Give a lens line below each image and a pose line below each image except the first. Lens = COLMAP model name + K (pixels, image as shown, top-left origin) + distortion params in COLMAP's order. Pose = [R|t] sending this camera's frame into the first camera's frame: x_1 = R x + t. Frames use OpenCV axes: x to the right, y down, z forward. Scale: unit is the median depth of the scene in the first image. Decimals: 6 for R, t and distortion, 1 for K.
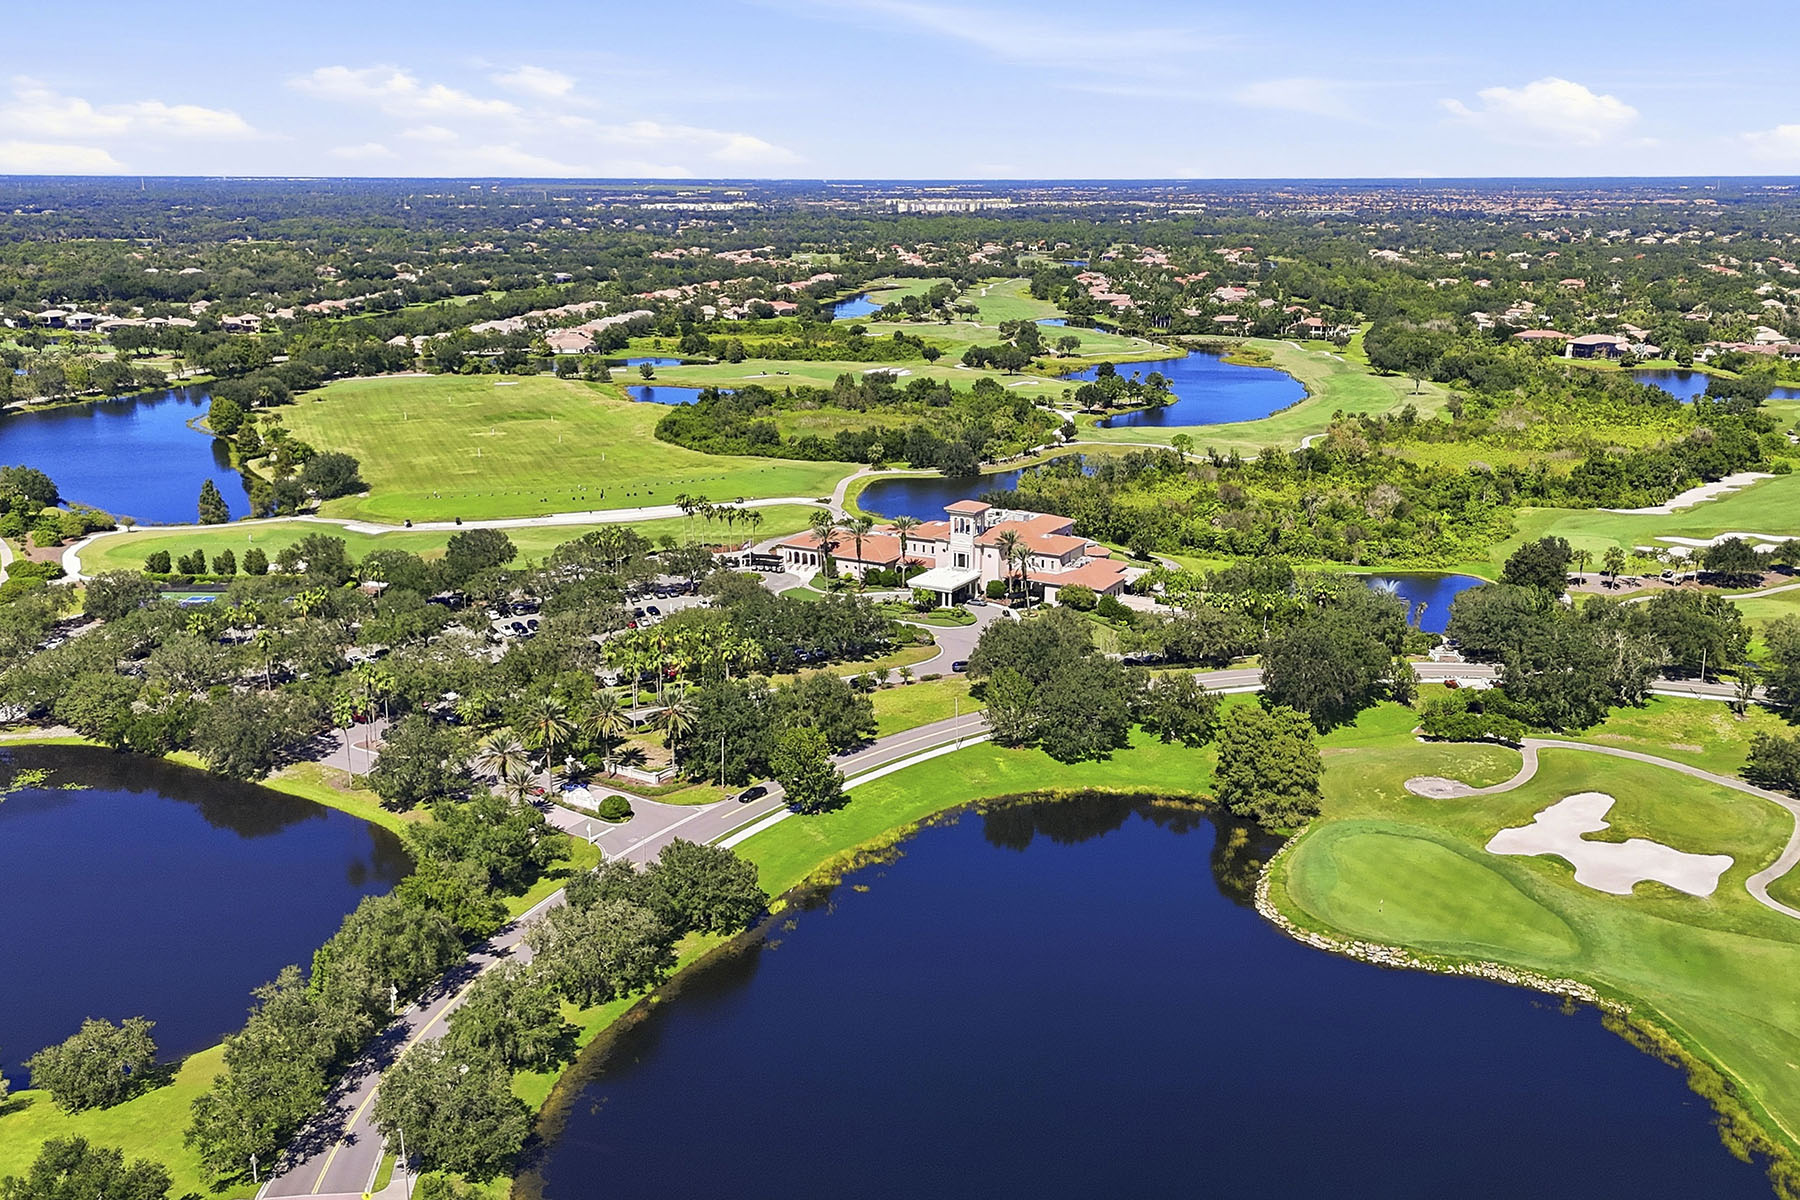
lens RADIAL K [[1596.5, 0, 908.5], [0, 1596.5, 595.5], [0, 0, 1]] dist [0.014007, 0.020618]
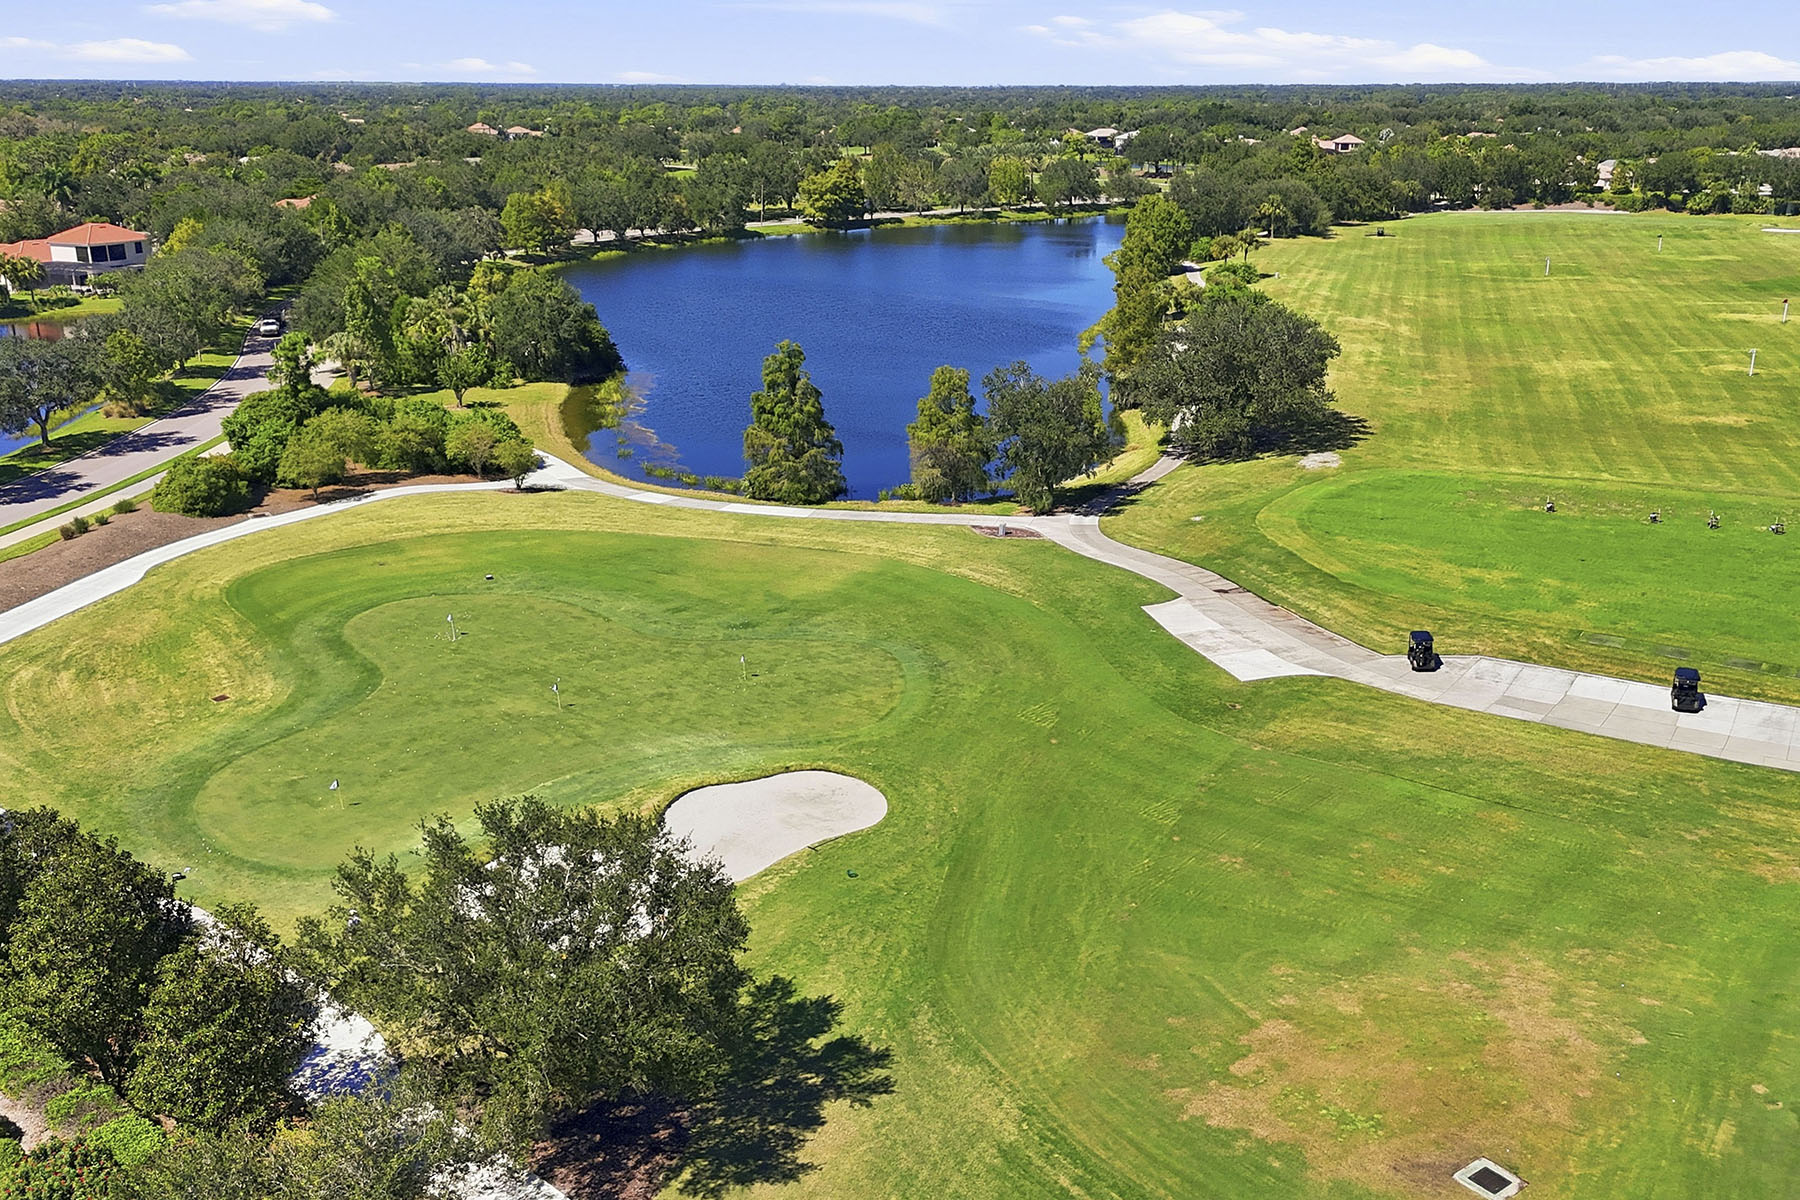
lens RADIAL K [[1596.5, 0, 904.3], [0, 1596.5, 600.4], [0, 0, 1]] dist [0.014007, 0.020618]
pose [[0.767802, 0.191373, -0.611438, -0.157212], [-0.159037, 0.981407, 0.107461, -0.040791], [0.620634, 0.014733, 0.783962, 0.523241]]
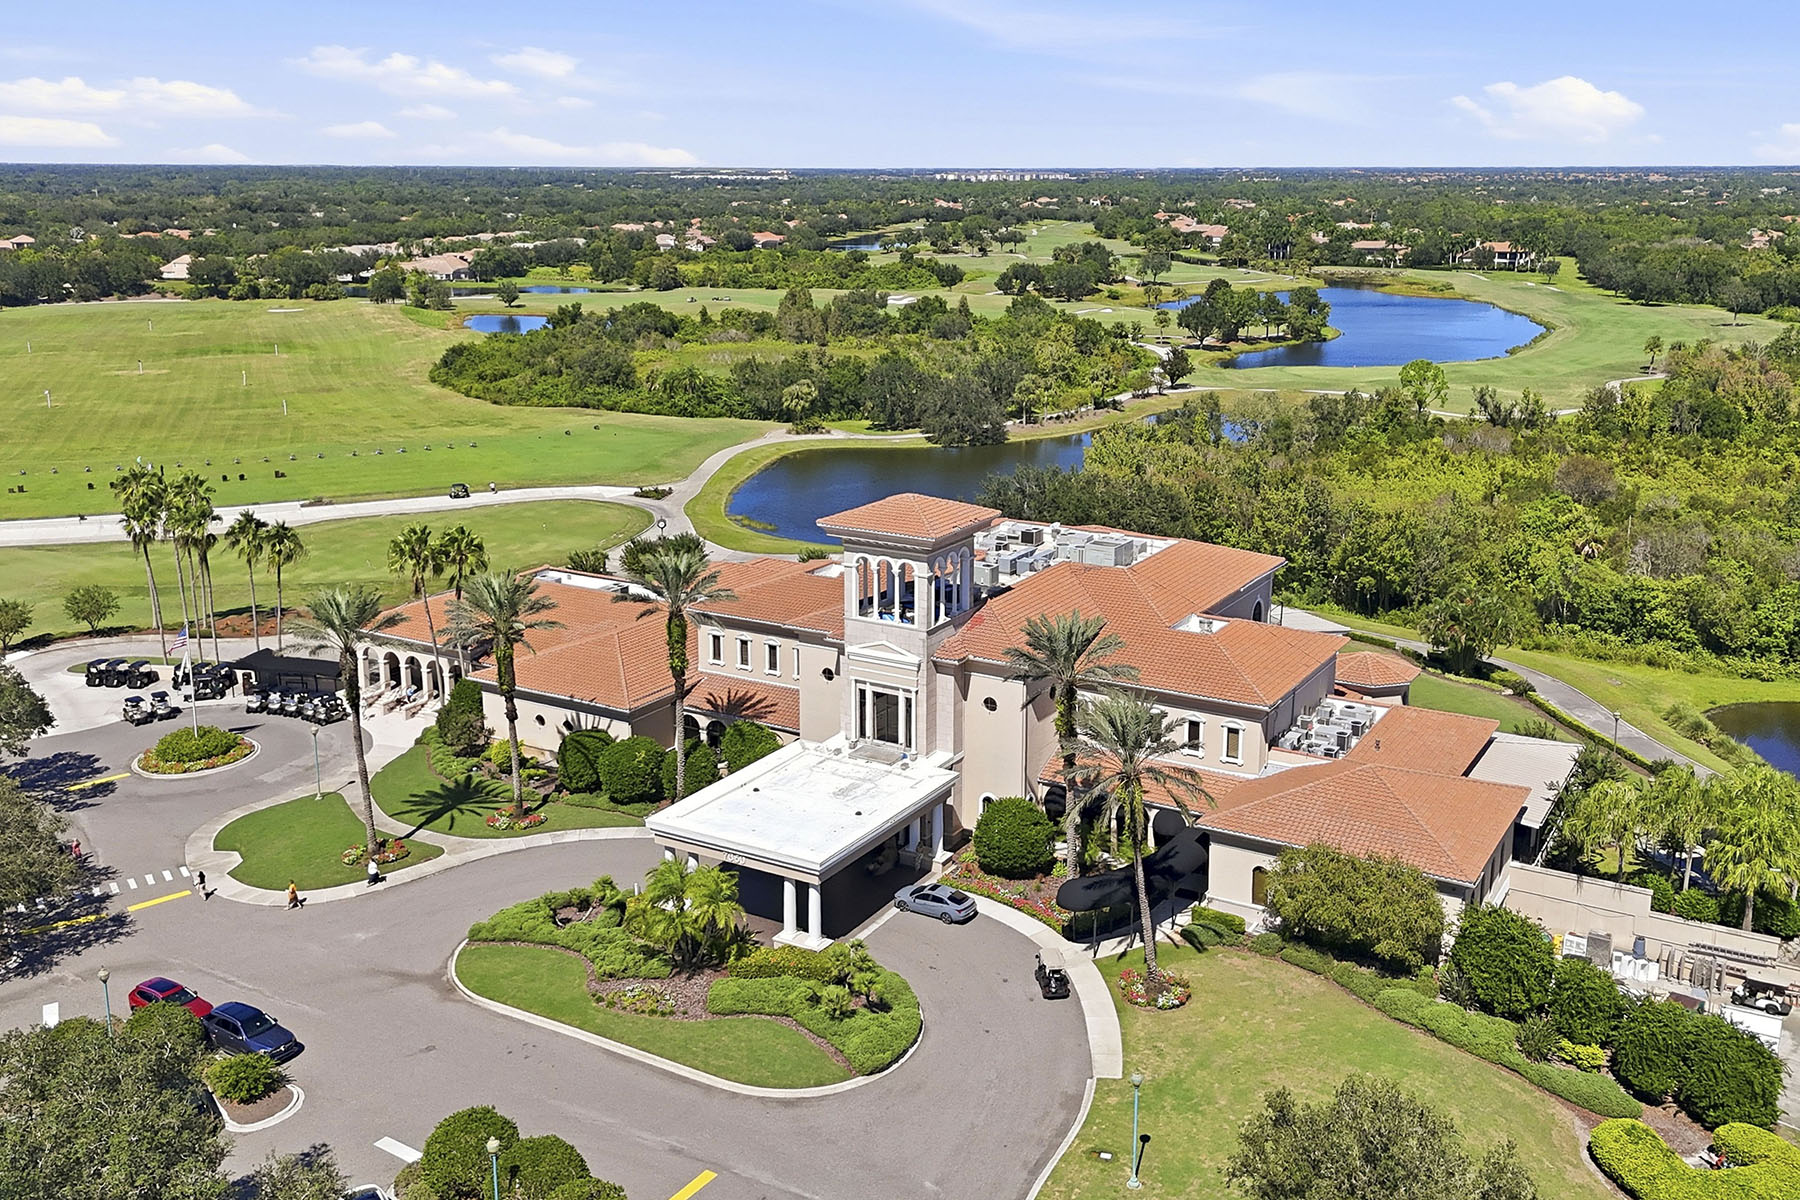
lens RADIAL K [[1596.5, 0, 901.0], [0, 1596.5, 607.3], [0, 0, 1]] dist [0.014007, 0.020618]
pose [[0.999232, 0.007640, -0.038445, 0.024687], [-0.007234, 0.999917, 0.010687, -0.023189], [0.038523, -0.010401, 0.999204, 0.393617]]
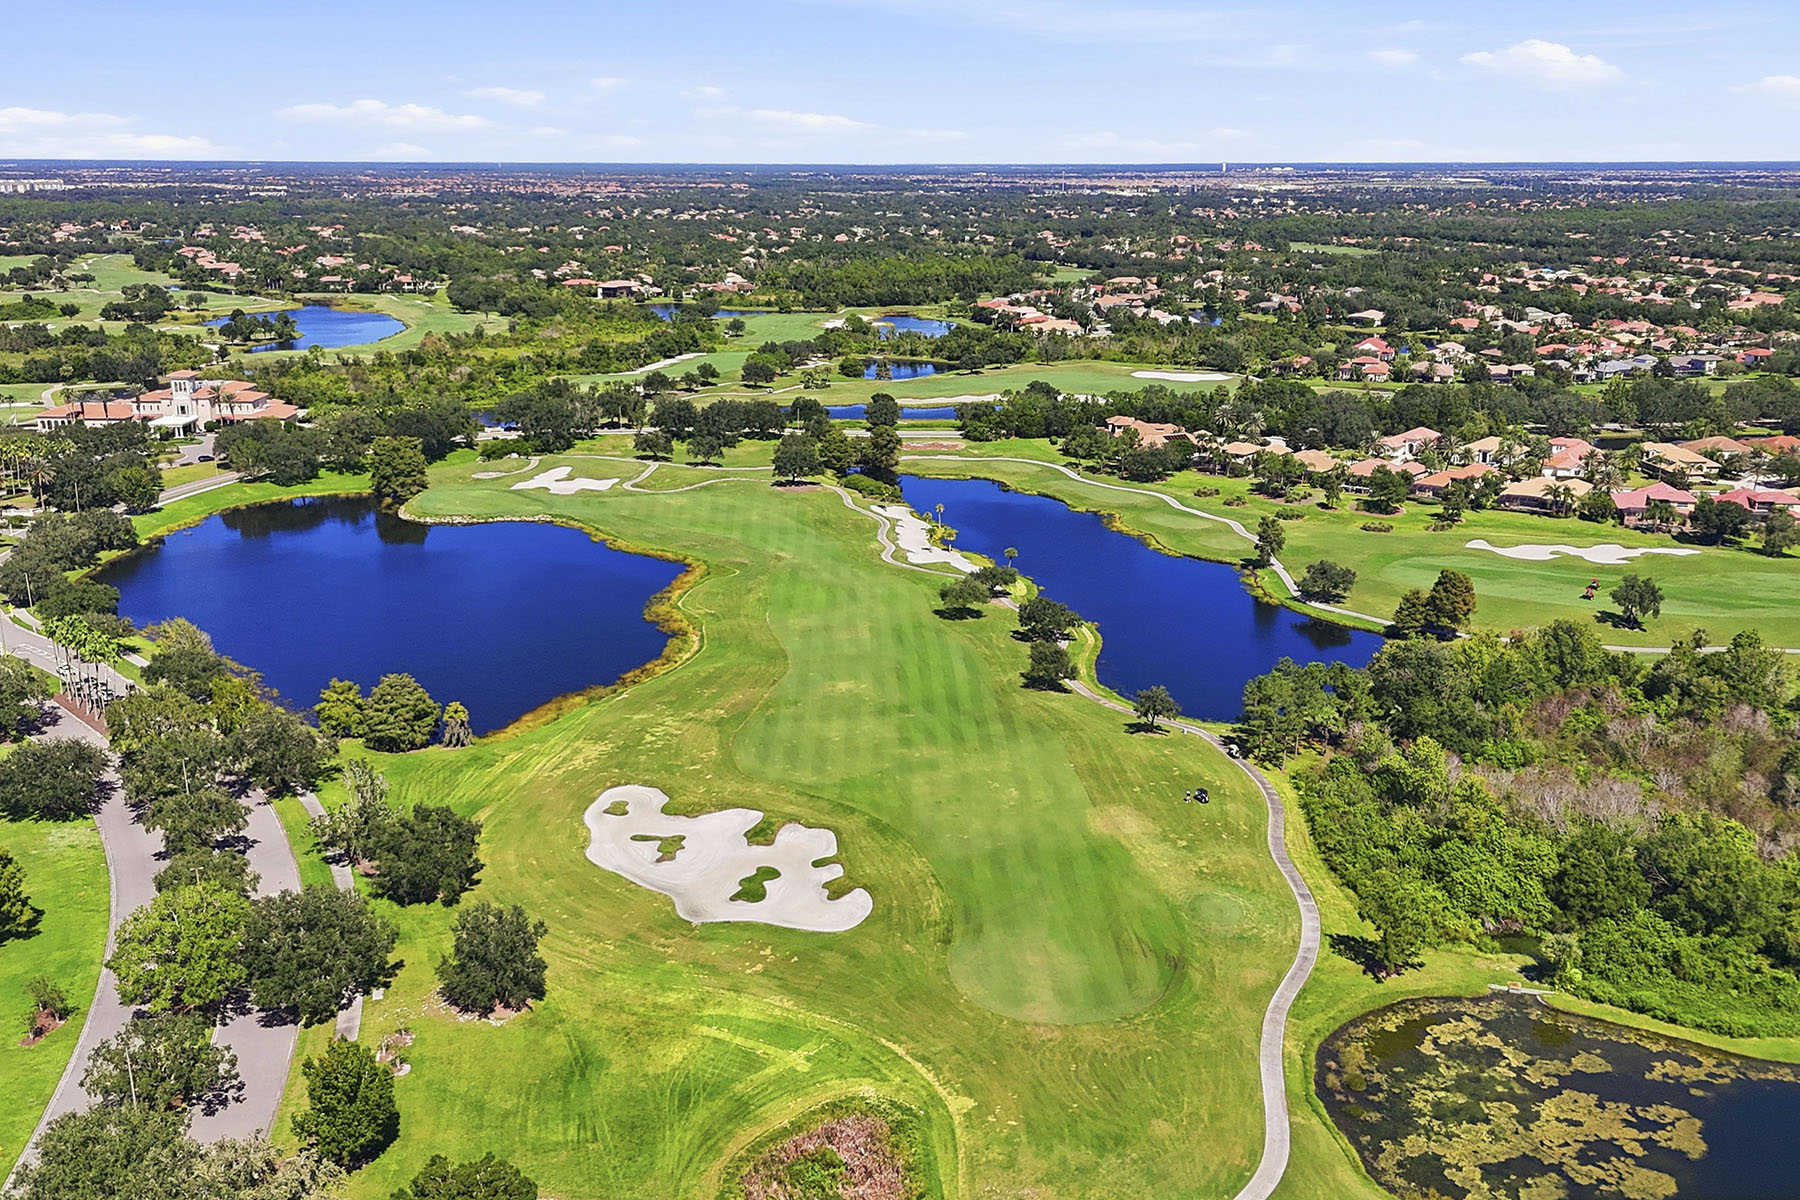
lens RADIAL K [[1596.5, 0, 910.1], [0, 1596.5, 595.8], [0, 0, 1]] dist [0.014007, 0.020618]
pose [[0.856931, -0.130083, 0.498746, -0.085851], [0.125271, 0.991178, 0.043281, 0.094739], [-0.499976, 0.025390, 0.865667, -0.366011]]
